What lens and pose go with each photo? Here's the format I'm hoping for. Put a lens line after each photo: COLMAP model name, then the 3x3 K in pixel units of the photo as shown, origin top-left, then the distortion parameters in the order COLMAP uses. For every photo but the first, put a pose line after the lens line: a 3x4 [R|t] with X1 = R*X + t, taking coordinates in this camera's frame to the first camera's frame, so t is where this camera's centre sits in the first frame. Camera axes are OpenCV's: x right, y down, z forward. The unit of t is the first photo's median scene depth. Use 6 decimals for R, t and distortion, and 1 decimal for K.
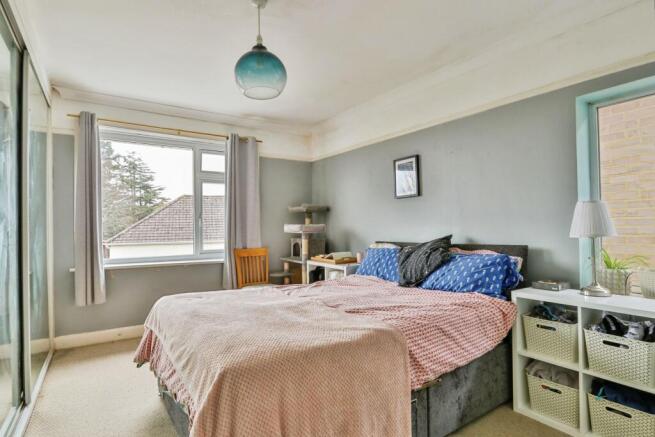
lens RADIAL K [[363.3, 0, 327.5], [0, 363.3, 218.5], [0, 0, 1]] dist [-0.003229, -0.000218]
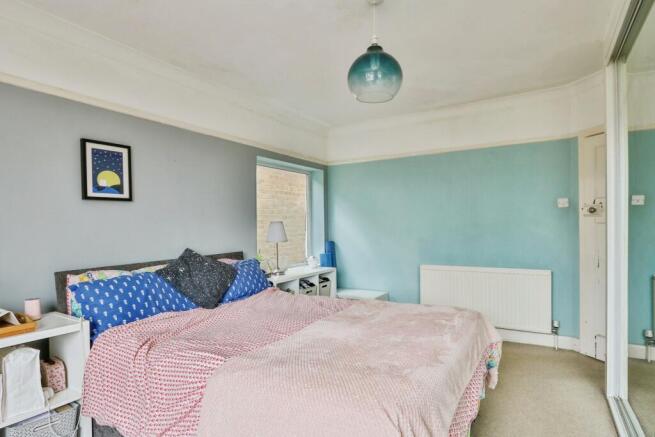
lens RADIAL K [[363.3, 0, 327.5], [0, 363.3, 218.5], [0, 0, 1]] dist [-0.003229, -0.000218]
pose [[-0.412697, 0.015091, 0.910743, -0.561297], [-0.005304, 0.999806, -0.018970, -0.013423], [-0.910853, -0.012660, -0.412537, 0.872274]]
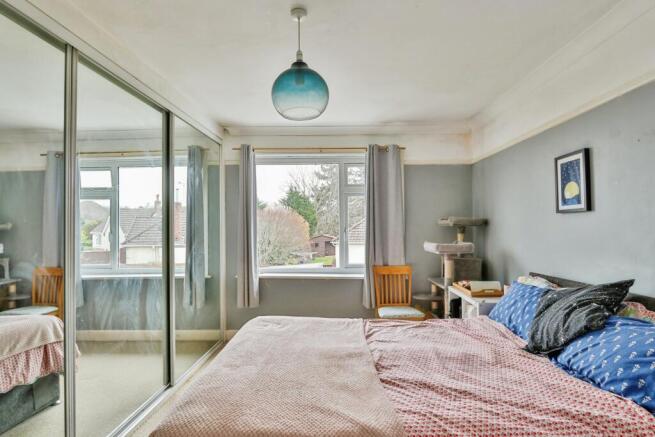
lens RADIAL K [[363.3, 0, 327.5], [0, 363.3, 218.5], [0, 0, 1]] dist [-0.003229, -0.000218]
pose [[0.806281, -0.002513, -0.591527, 0.240986], [0.008058, 0.999945, 0.006736, -0.053825], [0.591477, -0.010197, 0.806257, 0.186176]]
